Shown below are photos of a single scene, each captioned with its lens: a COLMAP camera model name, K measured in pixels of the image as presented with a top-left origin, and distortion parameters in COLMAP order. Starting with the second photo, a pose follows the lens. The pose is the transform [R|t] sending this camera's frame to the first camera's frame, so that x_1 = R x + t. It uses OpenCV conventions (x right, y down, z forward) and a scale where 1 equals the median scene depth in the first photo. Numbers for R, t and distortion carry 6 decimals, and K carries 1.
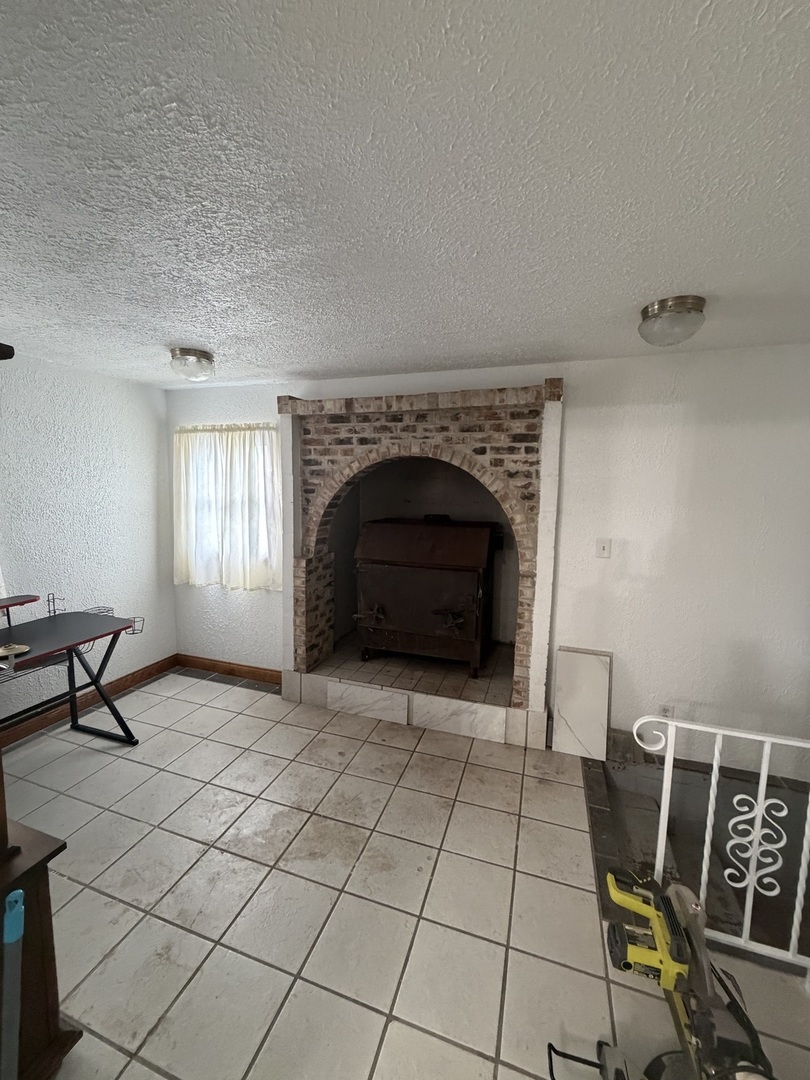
lens RADIAL K [[429.1, 0, 404.0], [0, 429.1, 538.5], [0, 0, 1]] dist [-0.002268, 0.000657]
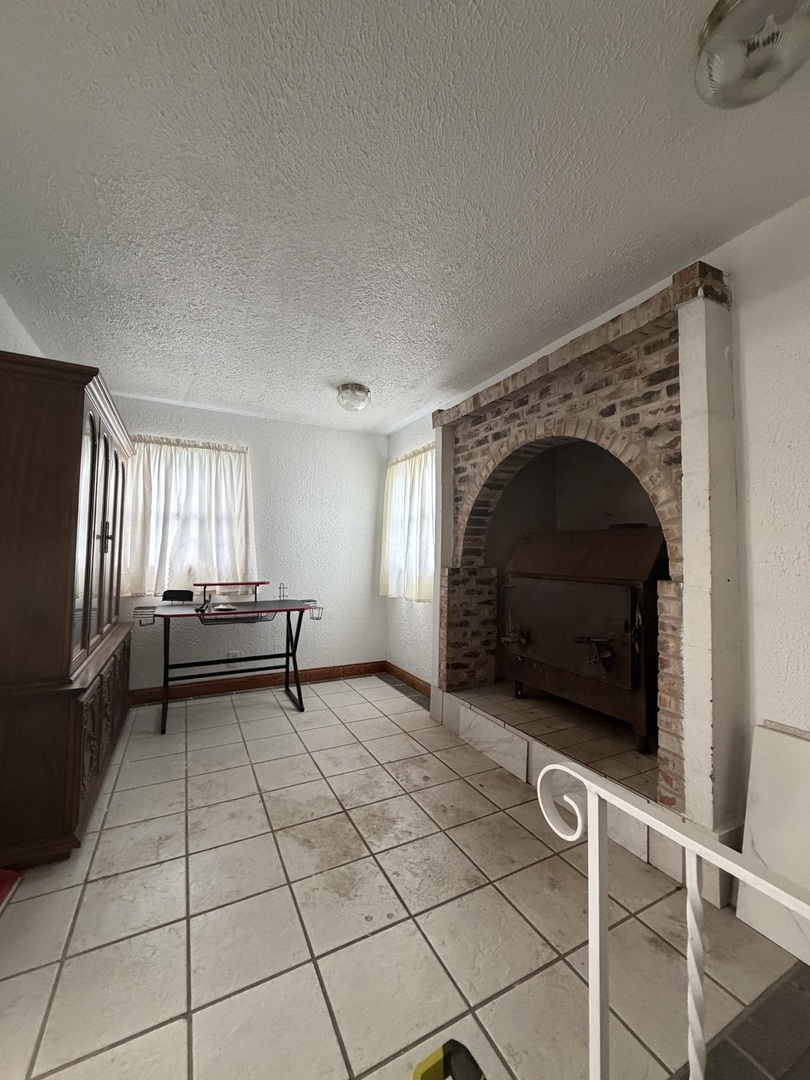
lens RADIAL K [[429.1, 0, 405.3], [0, 429.1, 538.7], [0, 0, 1]] dist [-0.002268, 0.000657]
pose [[0.720061, -0.032692, -0.693140, 0.412070], [-0.078399, 0.988661, -0.128074, 0.127100], [0.689467, 0.146562, 0.709334, 0.262541]]
